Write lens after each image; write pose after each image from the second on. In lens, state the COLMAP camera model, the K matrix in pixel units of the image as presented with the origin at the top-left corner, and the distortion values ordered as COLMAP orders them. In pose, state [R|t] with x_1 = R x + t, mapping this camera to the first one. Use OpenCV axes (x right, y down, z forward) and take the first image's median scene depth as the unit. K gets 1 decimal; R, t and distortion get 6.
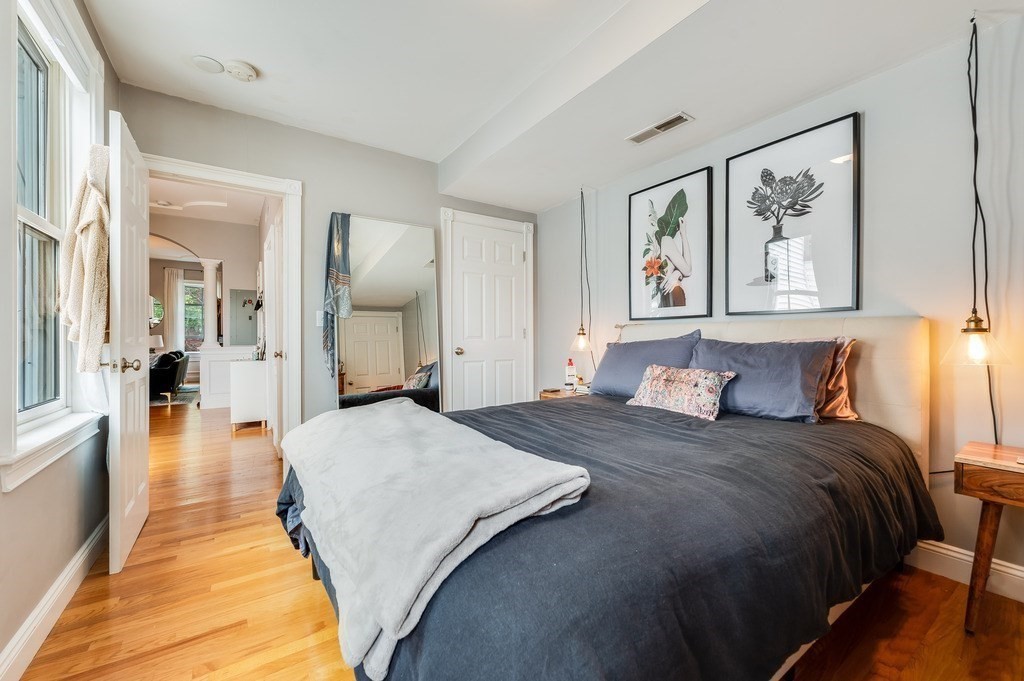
lens RADIAL K [[410.4, 0, 510.0], [0, 410.4, 343.3], [0, 0, 1]] dist [-0.005091, 0.000535]
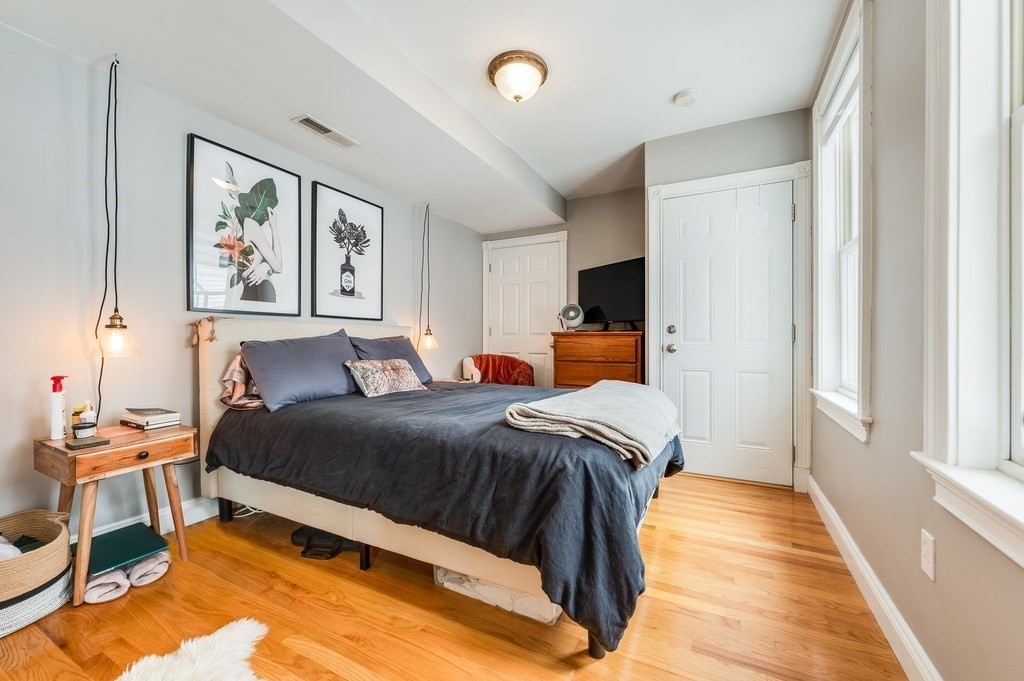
lens RADIAL K [[409.5, 0, 509.8], [0, 409.5, 334.8], [0, 0, 1]] dist [0.002467, 0.000053]
pose [[-0.475204, 0.000822, 0.879875, -0.670740], [-0.001221, 0.999998, -0.001594, -0.013817], [-0.879875, -0.001832, -0.475202, 0.955060]]
